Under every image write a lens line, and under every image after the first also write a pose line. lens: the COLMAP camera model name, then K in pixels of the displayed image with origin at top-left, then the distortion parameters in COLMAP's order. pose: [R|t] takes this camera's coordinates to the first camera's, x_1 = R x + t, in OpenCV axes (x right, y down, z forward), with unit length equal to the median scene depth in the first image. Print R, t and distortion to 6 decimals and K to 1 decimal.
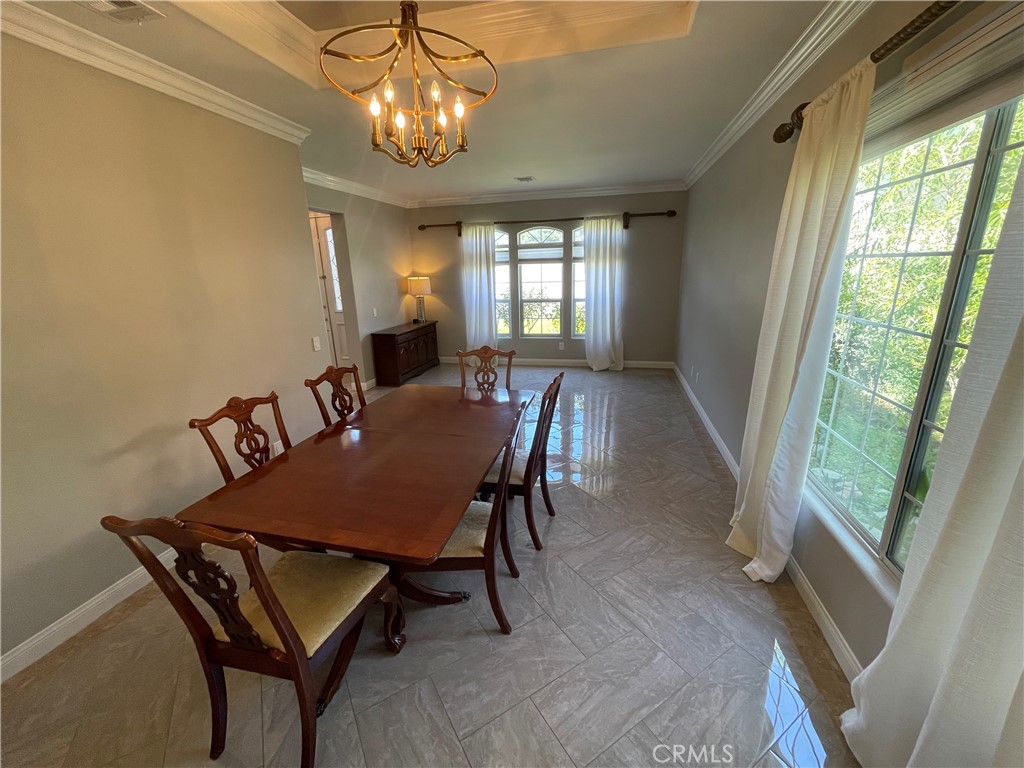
lens RADIAL K [[412.7, 0, 509.2], [0, 412.7, 385.0], [0, 0, 1]] dist [-0.004209, 0.000780]
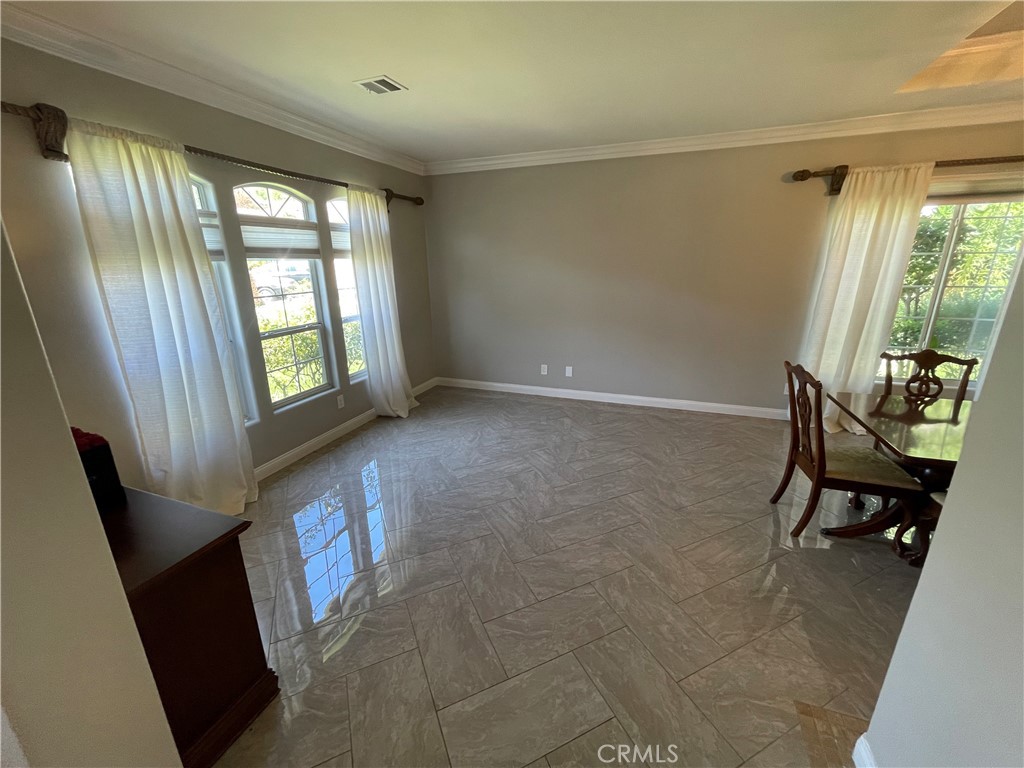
lens RADIAL K [[412.7, 0, 509.6], [0, 412.7, 380.4], [0, 0, 1]] dist [-0.004209, 0.000780]
pose [[0.122456, -0.253504, 0.959552, -0.412982], [0.281718, 0.935939, 0.211314, -0.186110], [-0.951651, 0.244446, 0.186028, 0.688882]]
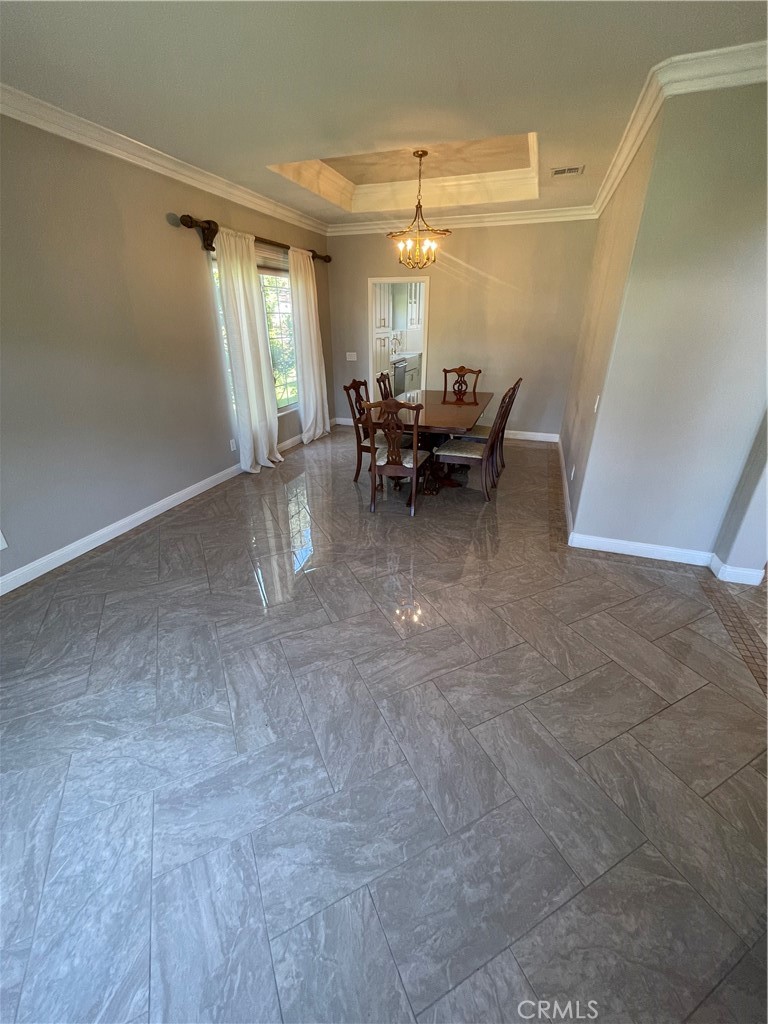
lens RADIAL K [[412.7, 0, 381.6], [0, 412.7, 513.4], [0, 0, 1]] dist [-0.004209, 0.000780]
pose [[-0.994662, -0.023478, 0.100480, -0.070116], [0.048224, 0.755116, 0.653815, -0.266164], [-0.091224, 0.655170, -0.749953, 0.961163]]
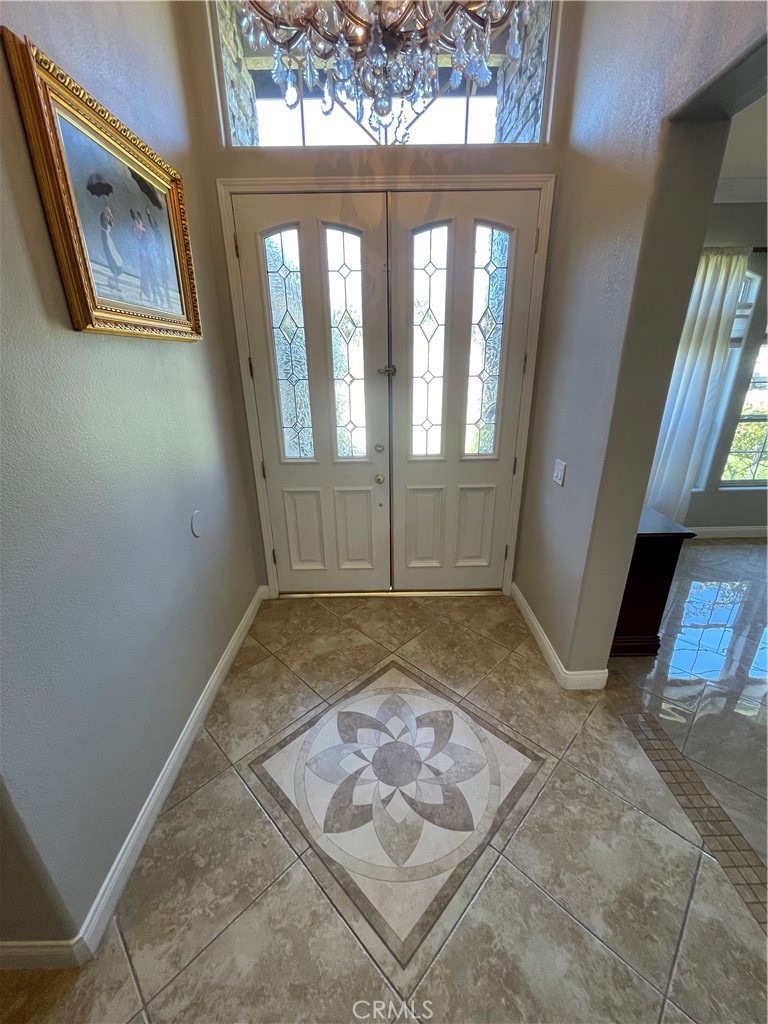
lens RADIAL K [[412.7, 0, 383.6], [0, 412.7, 515.2], [0, 0, 1]] dist [-0.004209, 0.000780]
pose [[0.971335, -0.077530, 0.224715, -0.547835], [0.058170, 0.994101, 0.091536, -0.165188], [-0.230487, -0.075840, 0.970116, 0.625130]]
